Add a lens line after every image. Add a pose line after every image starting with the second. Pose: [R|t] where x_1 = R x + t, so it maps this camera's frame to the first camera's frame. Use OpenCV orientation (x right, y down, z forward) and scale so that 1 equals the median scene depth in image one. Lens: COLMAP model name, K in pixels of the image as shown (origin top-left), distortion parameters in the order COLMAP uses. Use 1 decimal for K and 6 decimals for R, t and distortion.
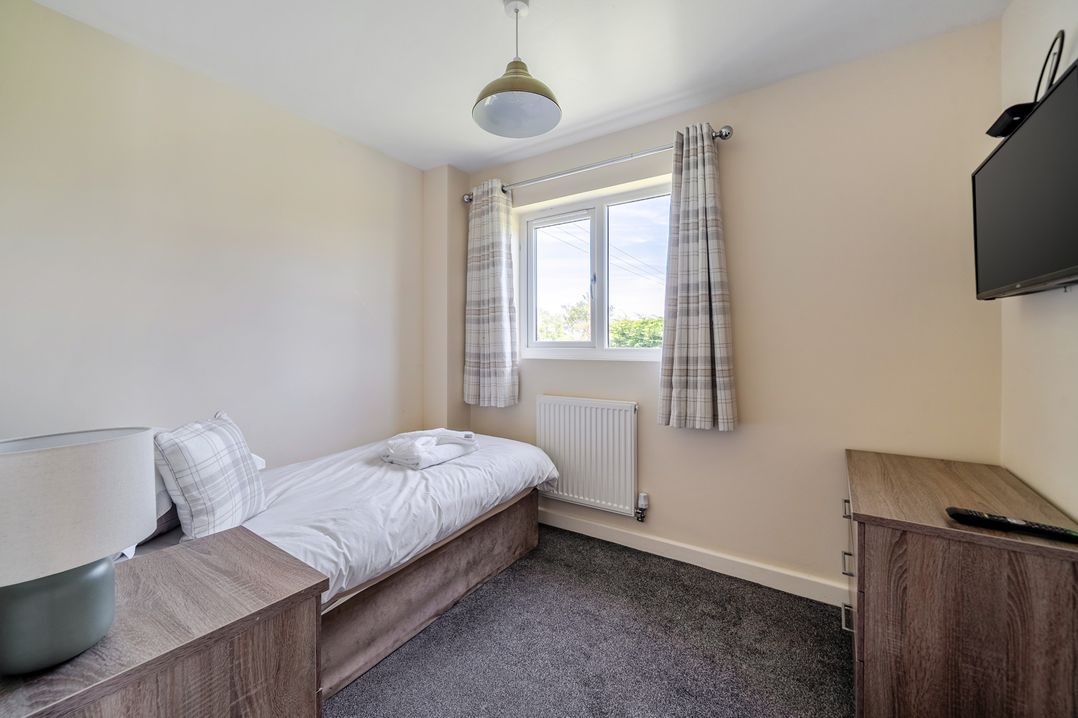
lens RADIAL K [[436.6, 0, 525.4], [0, 436.6, 357.2], [0, 0, 1]] dist [-0.000605, -0.000051]
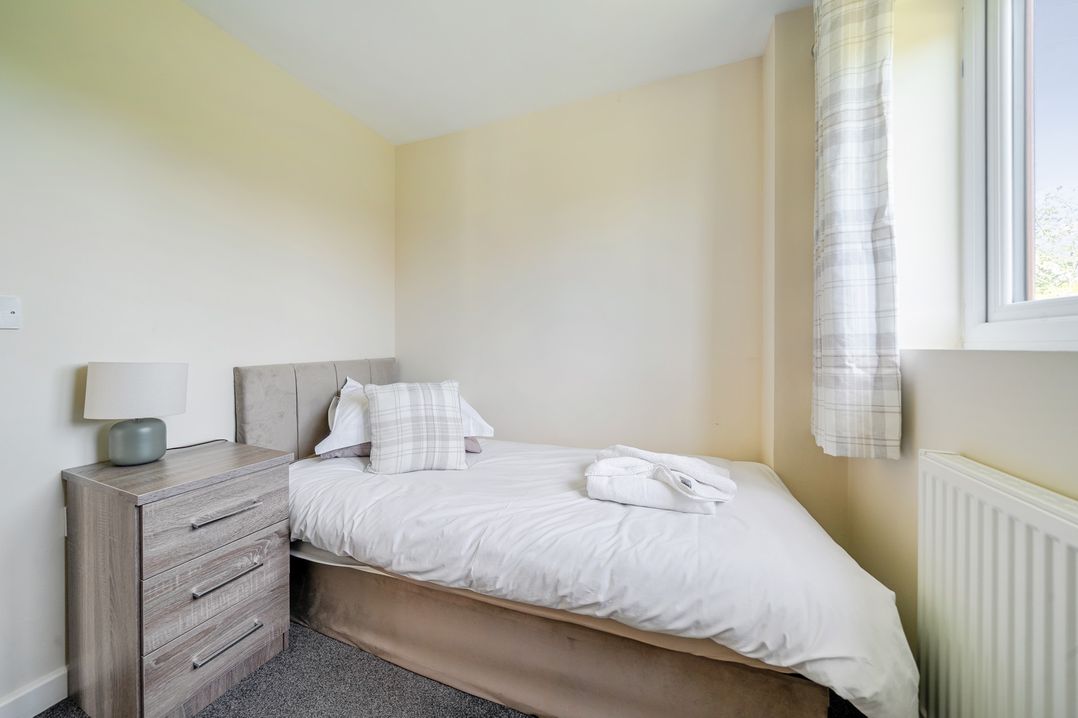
lens RADIAL K [[406.3, 0, 541.0], [0, 406.3, 341.0], [0, 0, 1]] dist [-0.000315, 0.000007]
pose [[0.178362, 0.005801, -0.983948, 0.357683], [-0.025200, 0.999682, 0.001326, 0.003505], [0.983642, 0.024559, 0.178451, 0.730834]]
